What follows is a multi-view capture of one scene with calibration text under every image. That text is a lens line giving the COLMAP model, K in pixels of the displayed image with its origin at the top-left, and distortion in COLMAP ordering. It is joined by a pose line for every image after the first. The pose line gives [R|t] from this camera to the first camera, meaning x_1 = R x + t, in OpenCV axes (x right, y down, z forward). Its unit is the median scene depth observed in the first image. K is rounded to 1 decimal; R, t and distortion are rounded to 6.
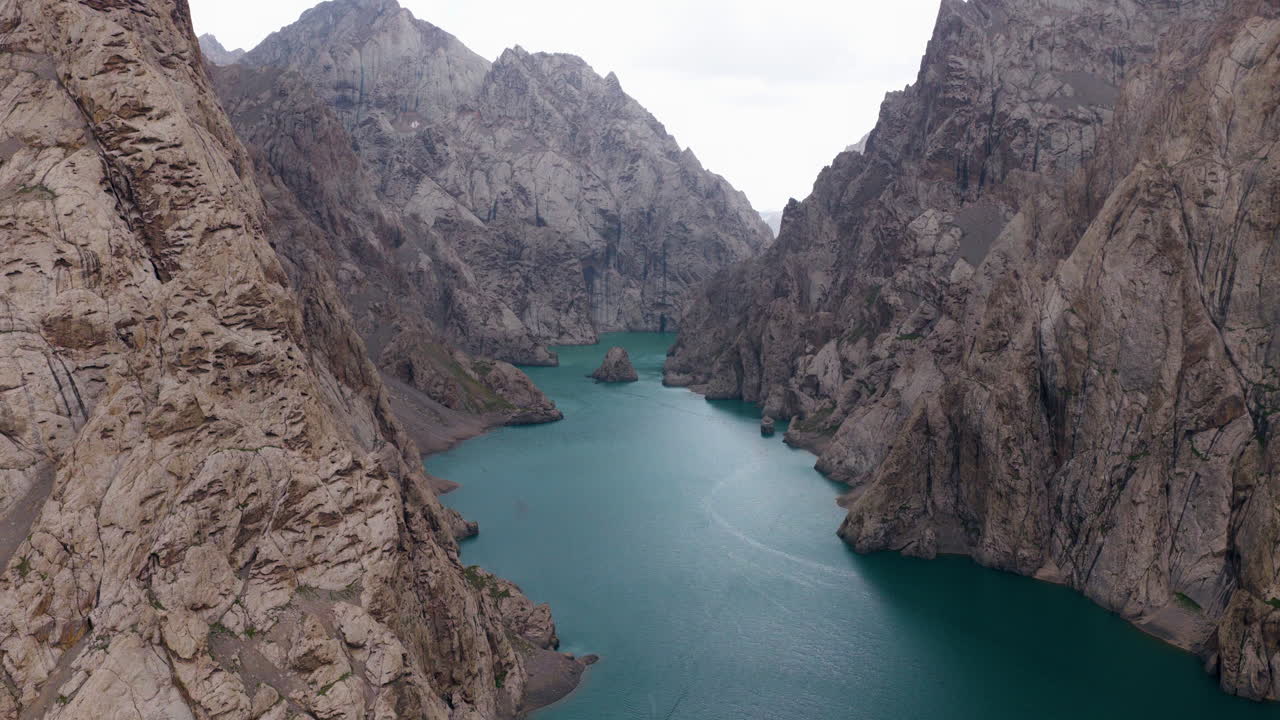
lens RADIAL K [[1085.0, 0, 640.0], [0, 1085.0, 360.0], [0, 0, 1]] dist [-0.015355, 0.045289]
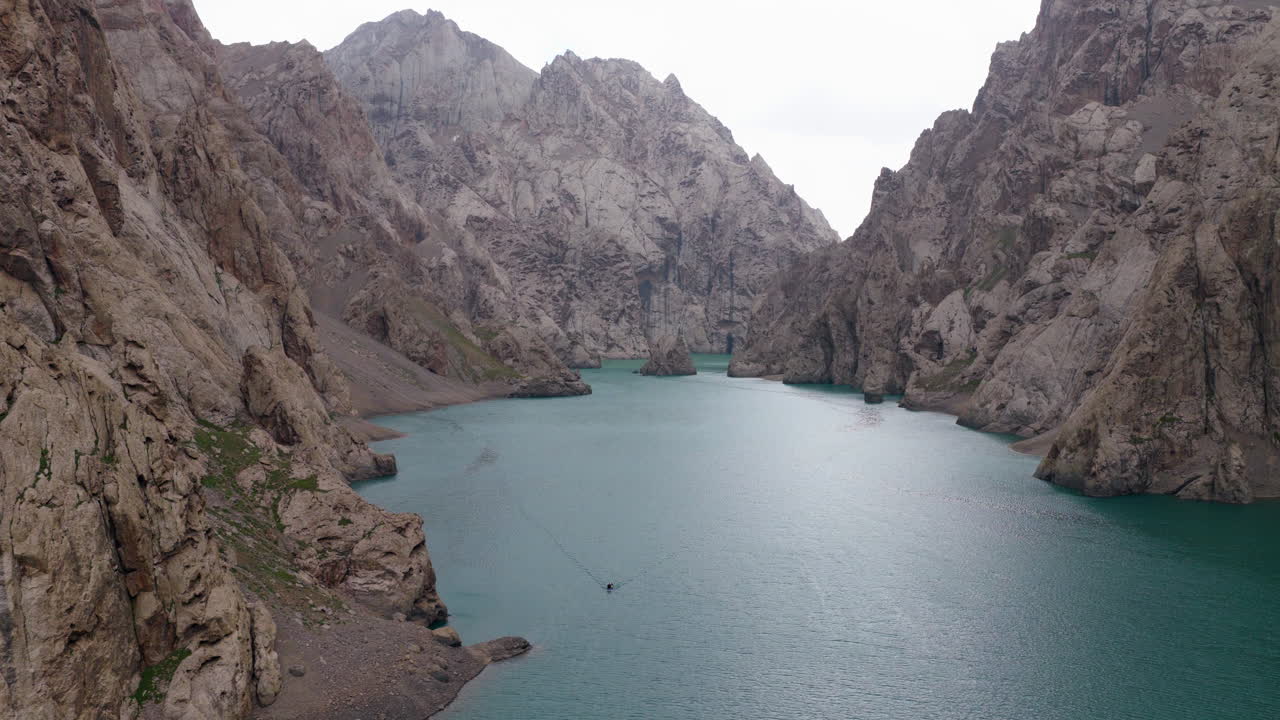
lens RADIAL K [[1085.0, 0, 640.0], [0, 1085.0, 360.0], [0, 0, 1]] dist [-0.015355, 0.045289]
pose [[0.997891, -0.004678, -0.064741, 0.007394], [-0.000213, 0.997159, -0.075331, 0.061735], [0.064910, 0.075186, 0.995055, 0.187860]]
